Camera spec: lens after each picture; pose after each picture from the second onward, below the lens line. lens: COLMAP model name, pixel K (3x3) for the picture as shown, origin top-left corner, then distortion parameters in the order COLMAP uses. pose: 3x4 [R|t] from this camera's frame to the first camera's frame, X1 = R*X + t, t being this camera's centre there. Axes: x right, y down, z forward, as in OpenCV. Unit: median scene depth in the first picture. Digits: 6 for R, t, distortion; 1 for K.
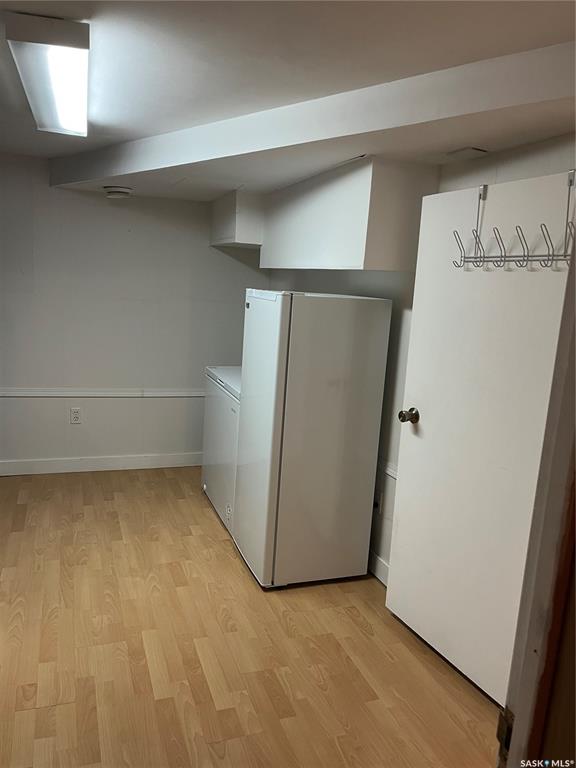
lens RADIAL K [[568.0, 0, 288.0], [0, 568.0, 384.0], [0, 0, 1]] dist [0.058584, -0.085220]
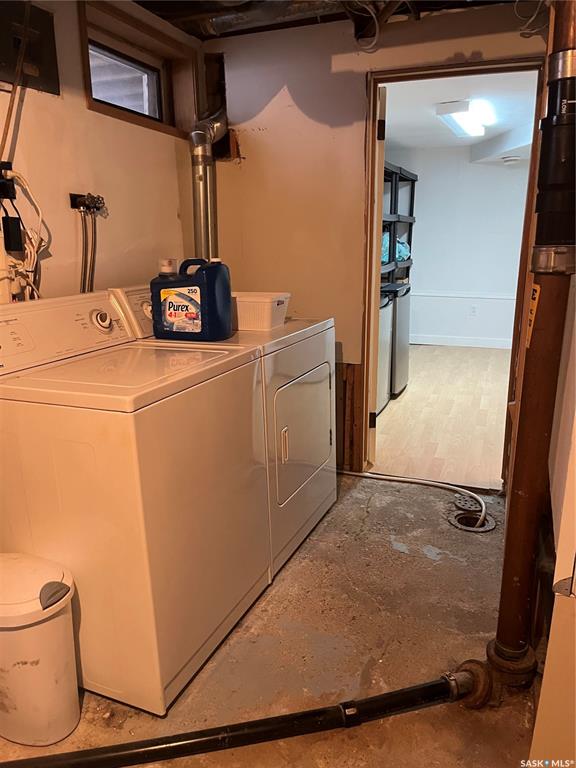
lens RADIAL K [[581.9, 0, 287.4], [0, 581.9, 379.2], [0, 0, 1]] dist [0.065460, -0.088285]
pose [[0.746349, 0.096600, -0.658507, 0.487182], [-0.061991, 0.995199, 0.075730, 0.233193], [0.662661, -0.015700, 0.748755, -0.817346]]
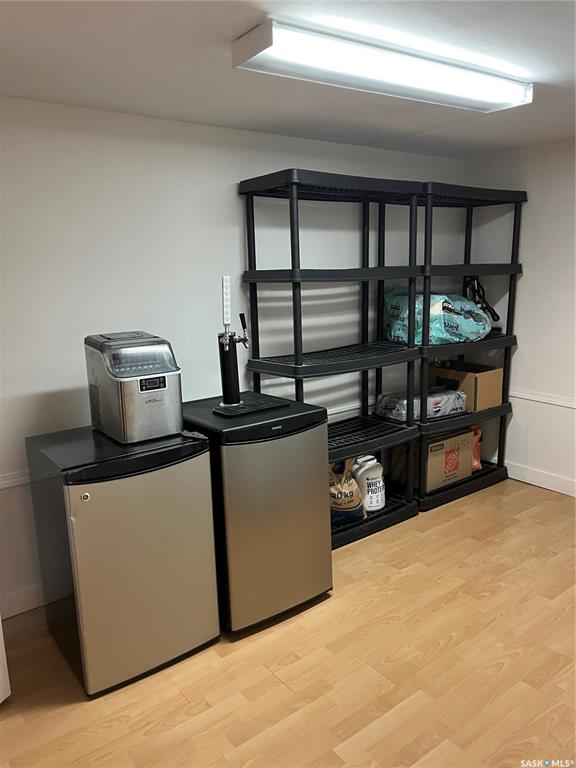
lens RADIAL K [[581.9, 0, 287.4], [0, 581.9, 379.2], [0, 0, 1]] dist [0.065460, -0.088285]
pose [[0.298237, 0.111200, -0.947992, 0.395378], [-0.123950, 0.989292, 0.077050, -0.053529], [0.946409, 0.094525, 0.308827, 0.439402]]
